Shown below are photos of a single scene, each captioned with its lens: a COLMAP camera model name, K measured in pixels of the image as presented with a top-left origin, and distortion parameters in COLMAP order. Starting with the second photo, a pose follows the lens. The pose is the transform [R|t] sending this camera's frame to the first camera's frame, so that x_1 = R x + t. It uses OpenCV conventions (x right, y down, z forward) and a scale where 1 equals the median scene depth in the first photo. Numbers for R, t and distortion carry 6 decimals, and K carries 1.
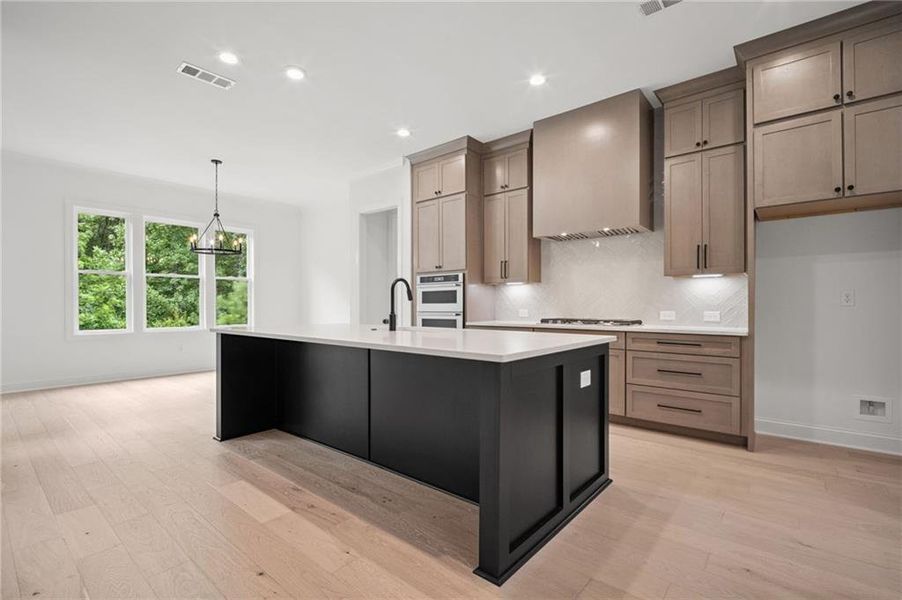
lens RADIAL K [[413.9, 0, 454.2], [0, 413.9, 305.9], [0, 0, 1]] dist [0.001440, -0.000206]
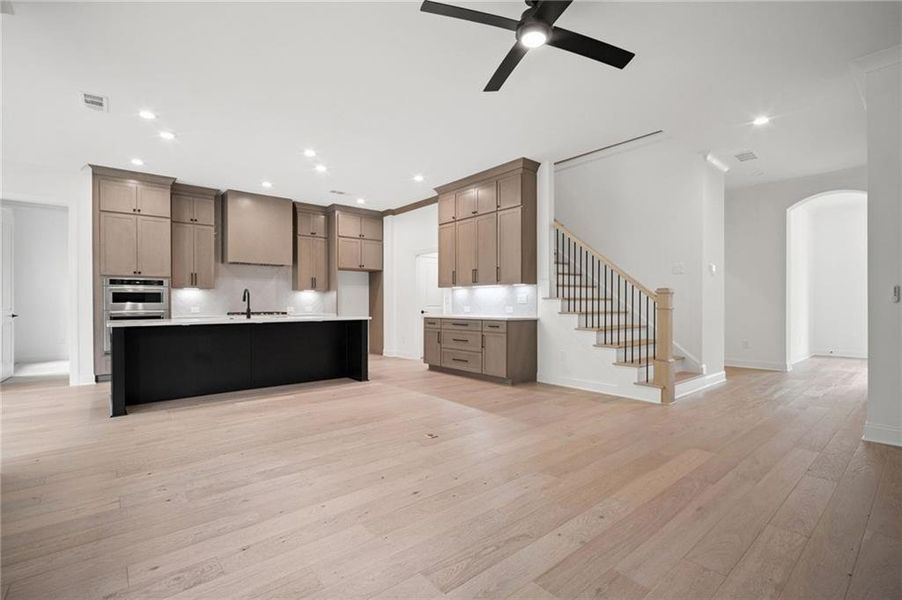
lens RADIAL K [[413.9, 0, 454.1], [0, 413.9, 303.7], [0, 0, 1]] dist [0.001440, -0.000206]
pose [[0.182775, 0.002984, 0.983150, -1.081067], [0.002222, 0.999992, -0.003448, 0.002527], [-0.983152, 0.002814, 0.182767, -0.123164]]
